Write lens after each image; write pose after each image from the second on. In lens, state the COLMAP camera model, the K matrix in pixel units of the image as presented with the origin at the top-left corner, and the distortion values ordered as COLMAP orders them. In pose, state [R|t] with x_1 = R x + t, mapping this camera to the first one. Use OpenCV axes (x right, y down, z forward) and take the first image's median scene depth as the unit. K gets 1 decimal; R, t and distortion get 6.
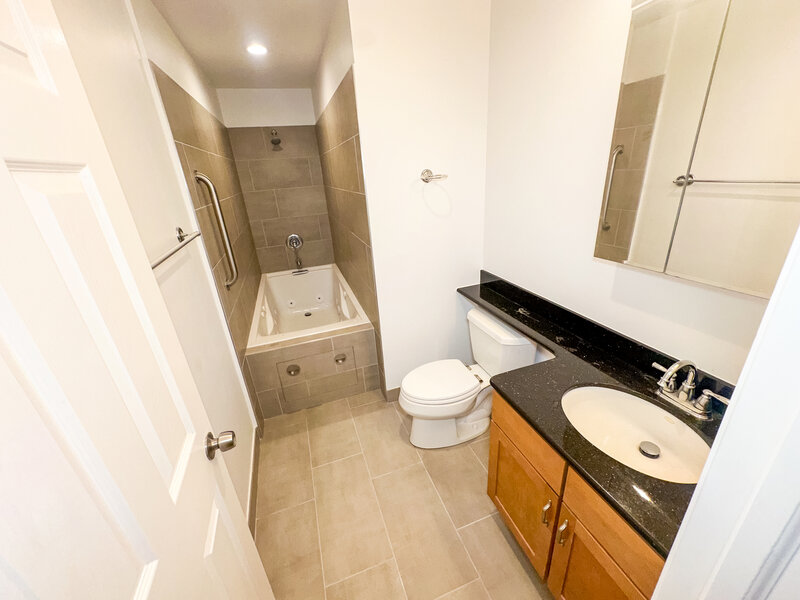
lens RADIAL K [[320.1, 0, 397.0], [0, 320.1, 299.8], [0, 0, 1]] dist [-0.004242, 0.000860]
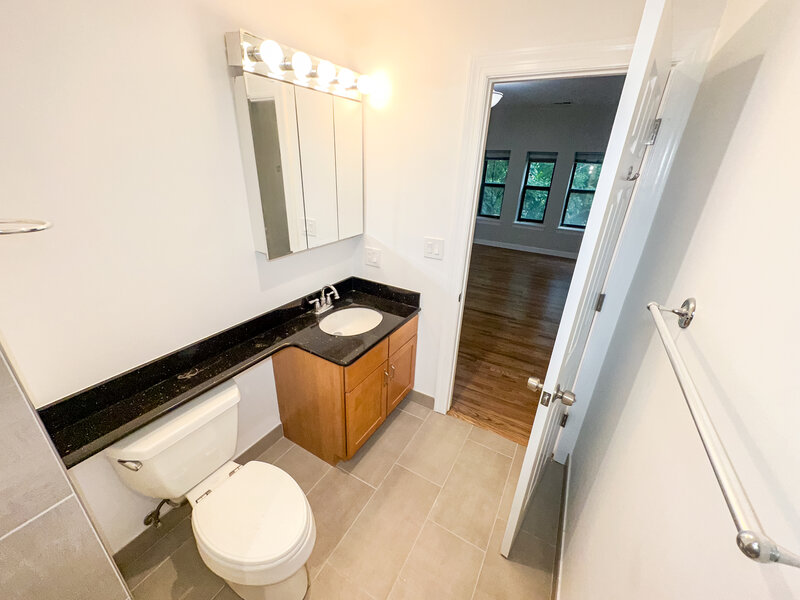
lens RADIAL K [[320.1, 0, 401.9], [0, 320.1, 299.1], [0, 0, 1]] dist [-0.004242, 0.000860]
pose [[-0.658343, -0.259817, 0.706456, -0.573398], [0.292692, 0.776317, 0.558268, -0.500681], [-0.693481, 0.574305, -0.435037, 1.130296]]
